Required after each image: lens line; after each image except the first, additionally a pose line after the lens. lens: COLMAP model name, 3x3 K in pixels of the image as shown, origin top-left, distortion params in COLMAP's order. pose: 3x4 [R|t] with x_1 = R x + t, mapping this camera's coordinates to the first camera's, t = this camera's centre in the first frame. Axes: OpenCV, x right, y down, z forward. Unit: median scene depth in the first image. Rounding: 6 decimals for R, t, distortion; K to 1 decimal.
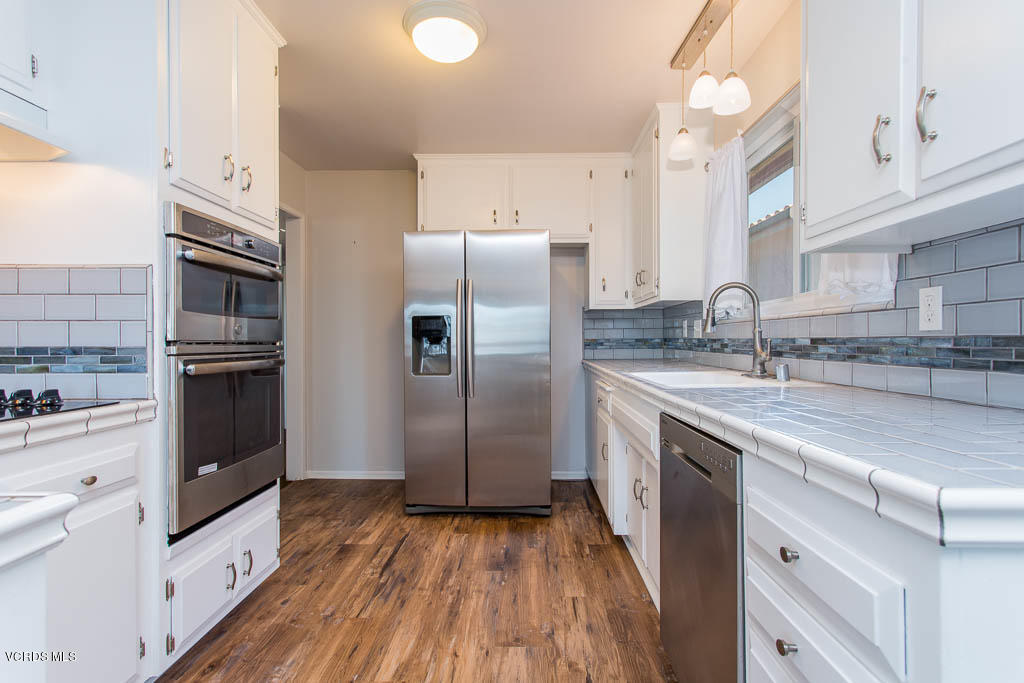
lens RADIAL K [[486.8, 0, 511.4], [0, 486.8, 343.6], [0, 0, 1]] dist [0.000855, 0.000553]
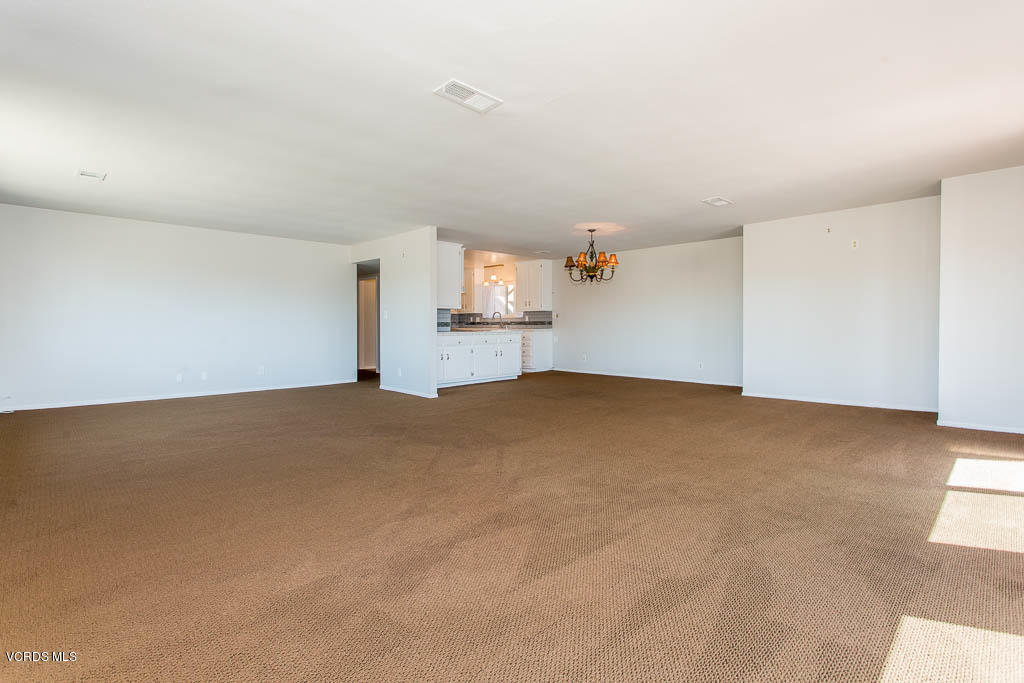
lens RADIAL K [[491.9, 0, 504.6], [0, 491.9, 343.7], [0, 0, 1]] dist [0.001070, 0.001028]
pose [[0.702156, -0.027833, 0.711479, -3.452504], [0.007570, 0.999471, 0.031629, 0.061810], [-0.711983, -0.016823, 0.701996, -2.977408]]
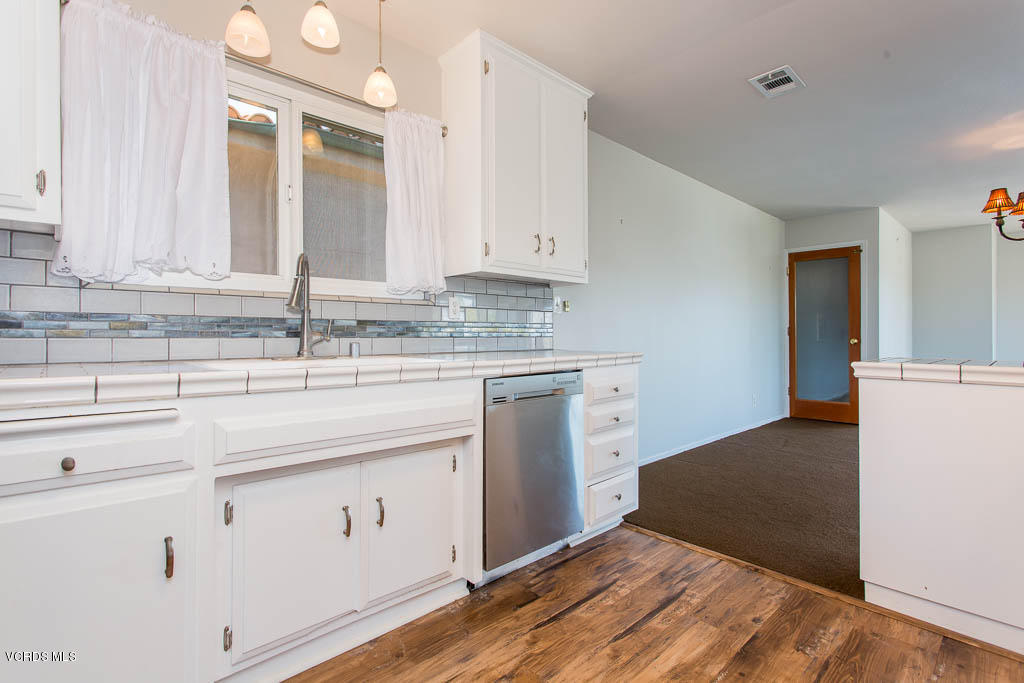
lens RADIAL K [[491.9, 0, 504.6], [0, 491.9, 343.7], [0, 0, 1]] dist [0.001070, 0.001028]
pose [[-0.707808, -0.005477, 0.706384, -0.411434], [0.010119, 0.999789, 0.017891, 0.023548], [-0.706333, 0.019812, -0.707603, 1.317297]]
